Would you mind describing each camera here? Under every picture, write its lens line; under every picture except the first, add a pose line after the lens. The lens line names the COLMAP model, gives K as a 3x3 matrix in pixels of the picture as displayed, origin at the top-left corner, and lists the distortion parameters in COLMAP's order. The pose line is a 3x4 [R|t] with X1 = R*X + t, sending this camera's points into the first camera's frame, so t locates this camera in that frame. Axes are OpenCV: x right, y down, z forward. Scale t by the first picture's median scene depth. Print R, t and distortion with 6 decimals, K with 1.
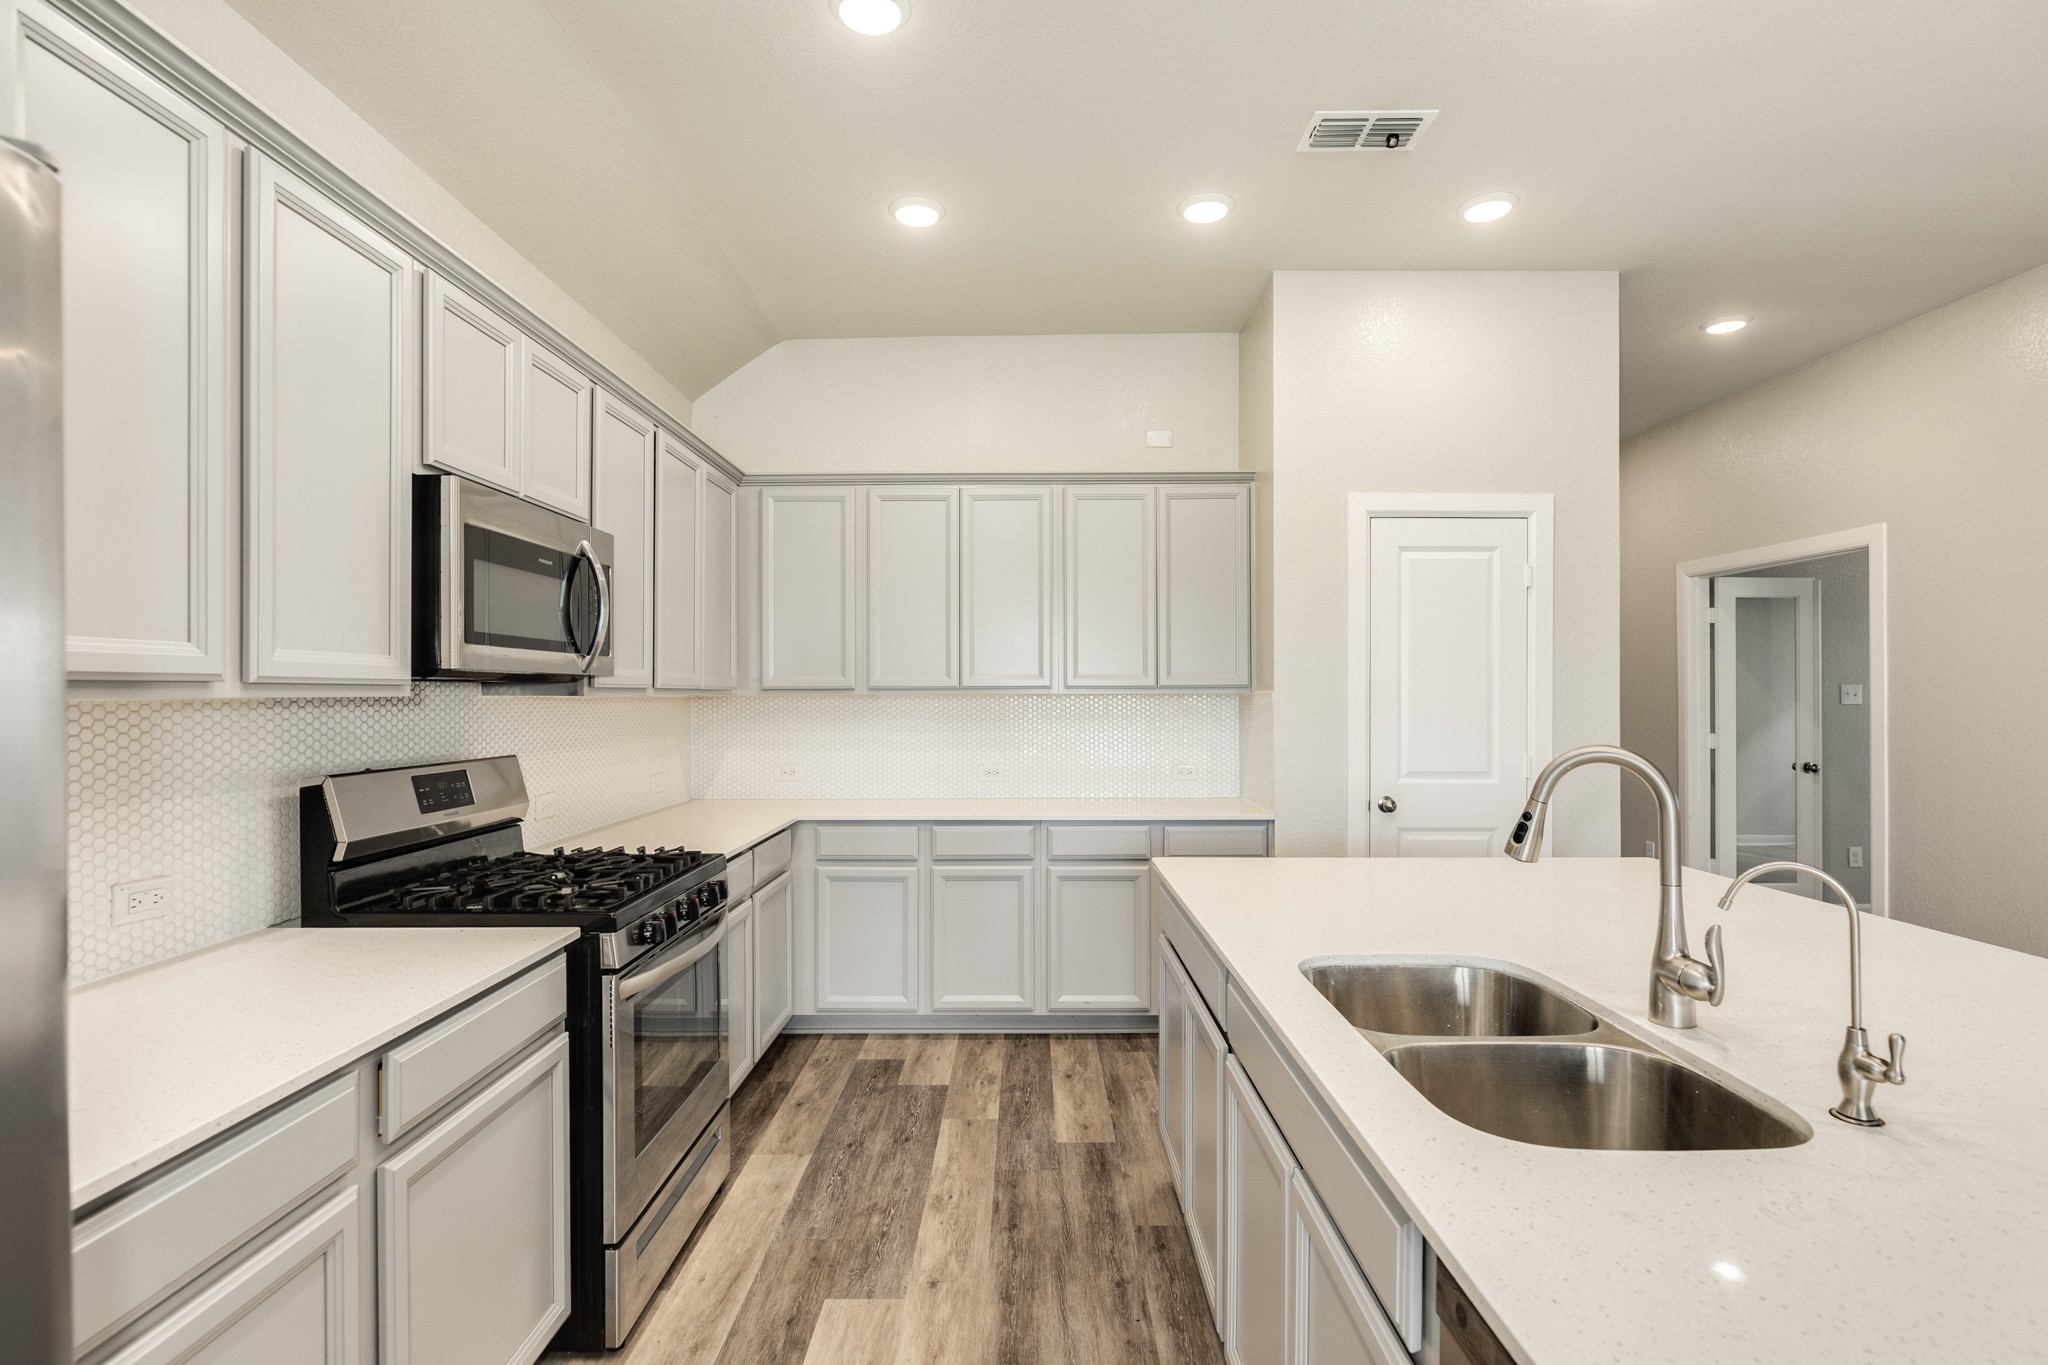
lens RADIAL K [[978.5, 0, 1025.4], [0, 978.5, 696.8], [0, 0, 1]] dist [-0.003232, -0.000365]
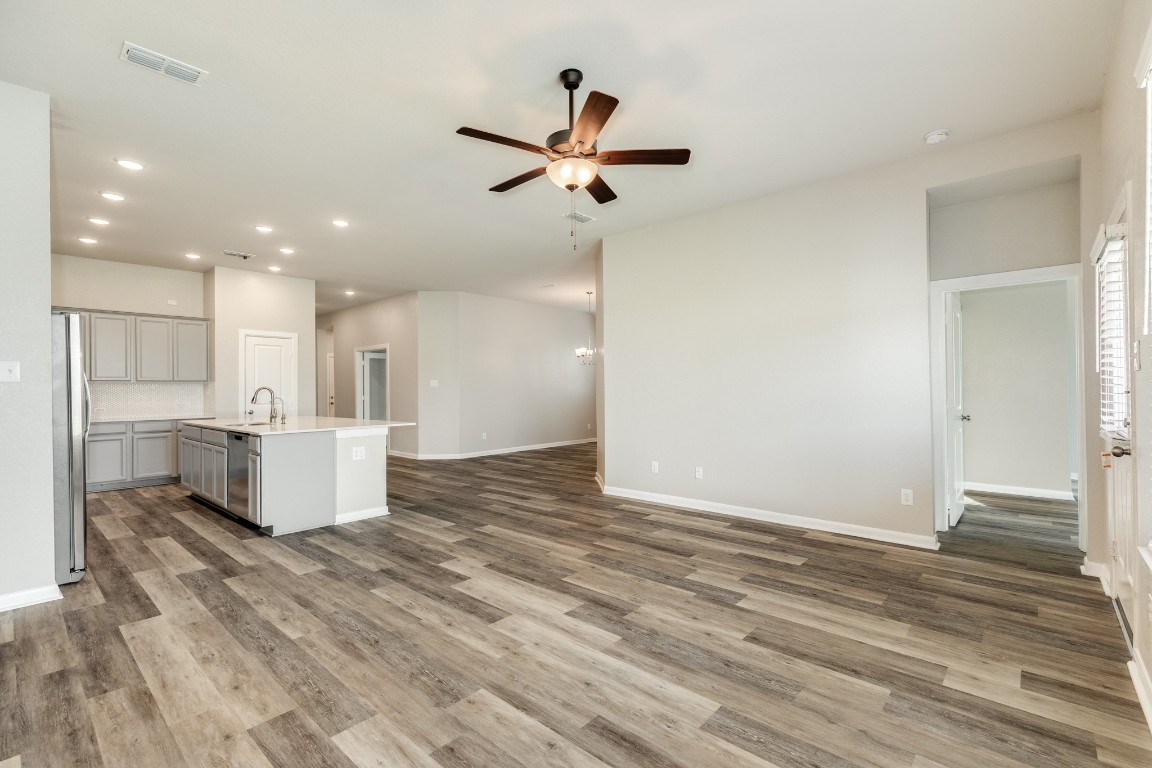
lens RADIAL K [[513.5, 0, 577.3], [0, 513.5, 385.3], [0, 0, 1]] dist [0.006098, -0.001070]
pose [[0.663678, 0.002098, 0.748015, -0.343717], [0.009395, 0.999894, -0.011140, 0.049609], [-0.747959, 0.014421, 0.663588, -1.542288]]
